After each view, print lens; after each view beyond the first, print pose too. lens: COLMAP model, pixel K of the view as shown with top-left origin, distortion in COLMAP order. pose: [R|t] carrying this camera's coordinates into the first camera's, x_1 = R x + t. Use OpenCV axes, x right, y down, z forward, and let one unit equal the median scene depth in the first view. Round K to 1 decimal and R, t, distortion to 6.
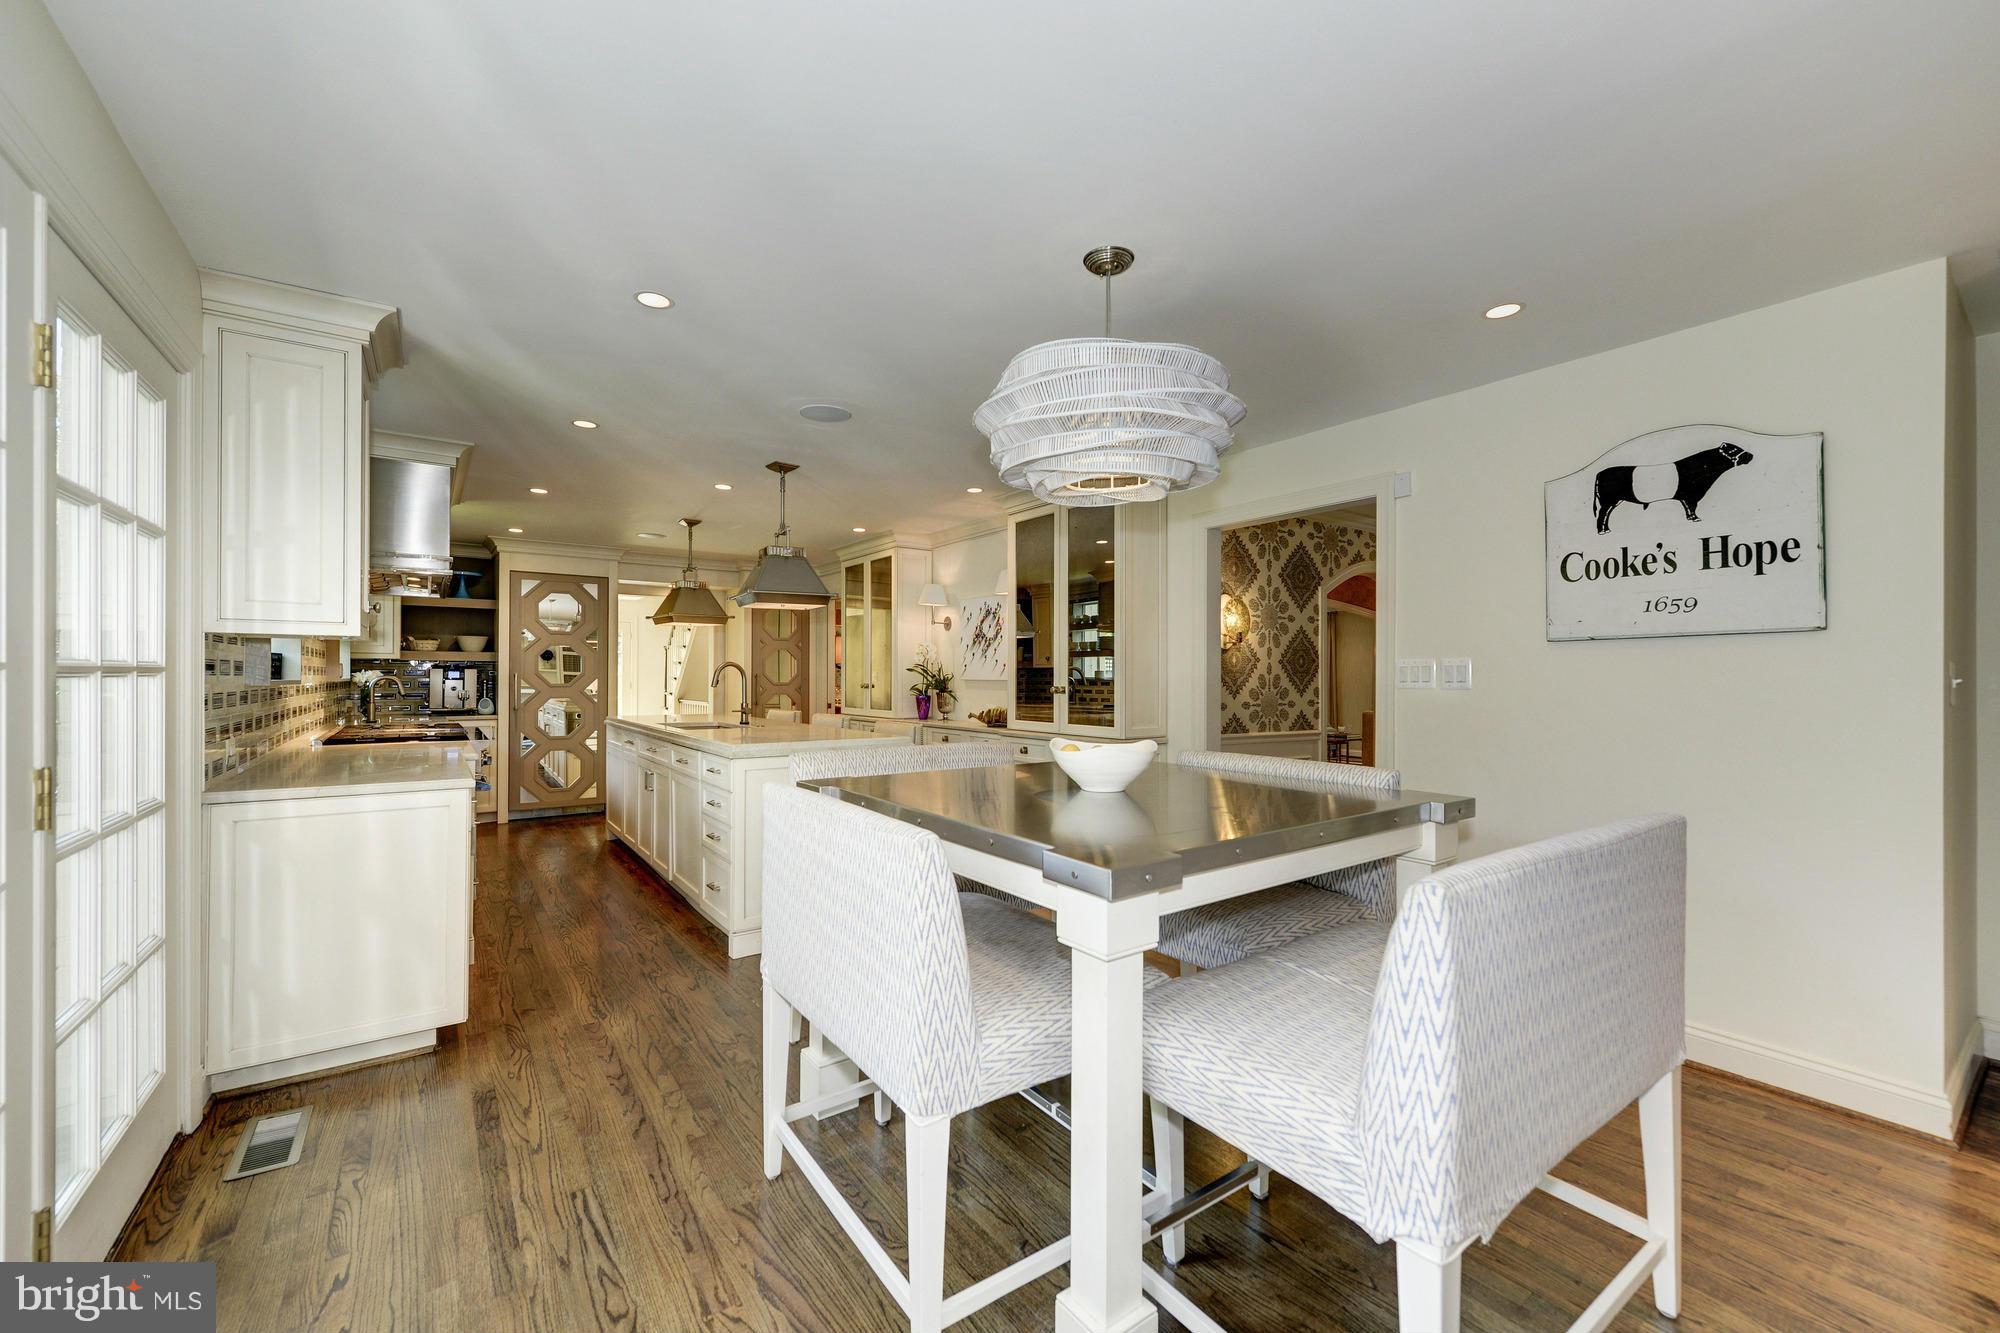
lens RADIAL K [[798.9, 0, 985.2], [0, 798.9, 670.1], [0, 0, 1]] dist [-0.003640, -0.000175]
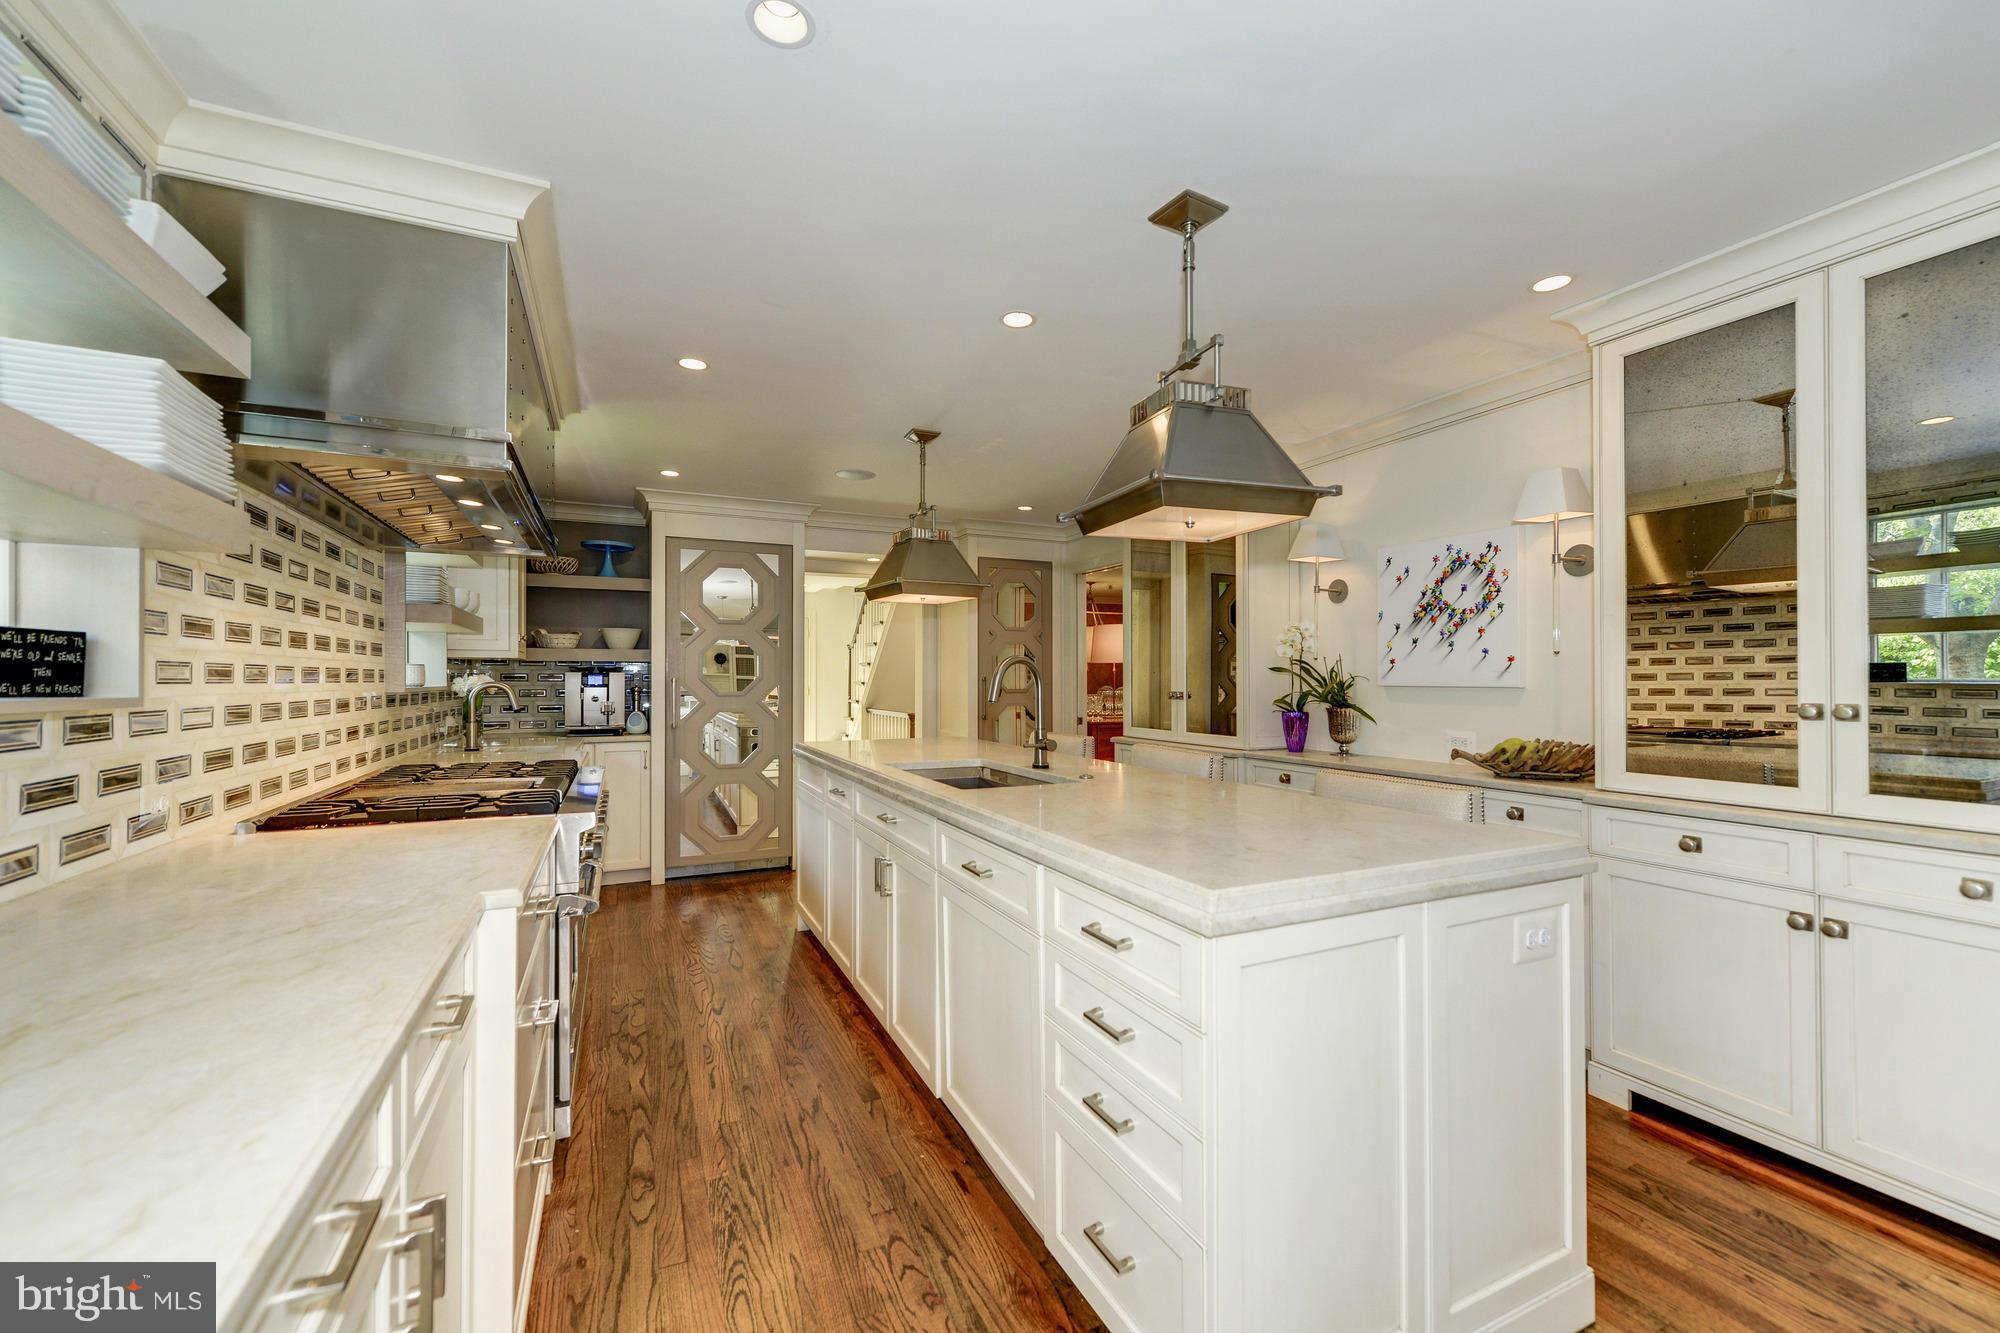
lens RADIAL K [[798.9, 0, 1008.5], [0, 798.9, 670.3], [0, 0, 1]] dist [-0.003640, -0.000175]
pose [[0.987504, -0.005697, -0.157491, -0.176888], [0.005257, 0.999981, -0.003205, 0.001018], [0.157506, 0.002337, 0.987515, 0.337860]]
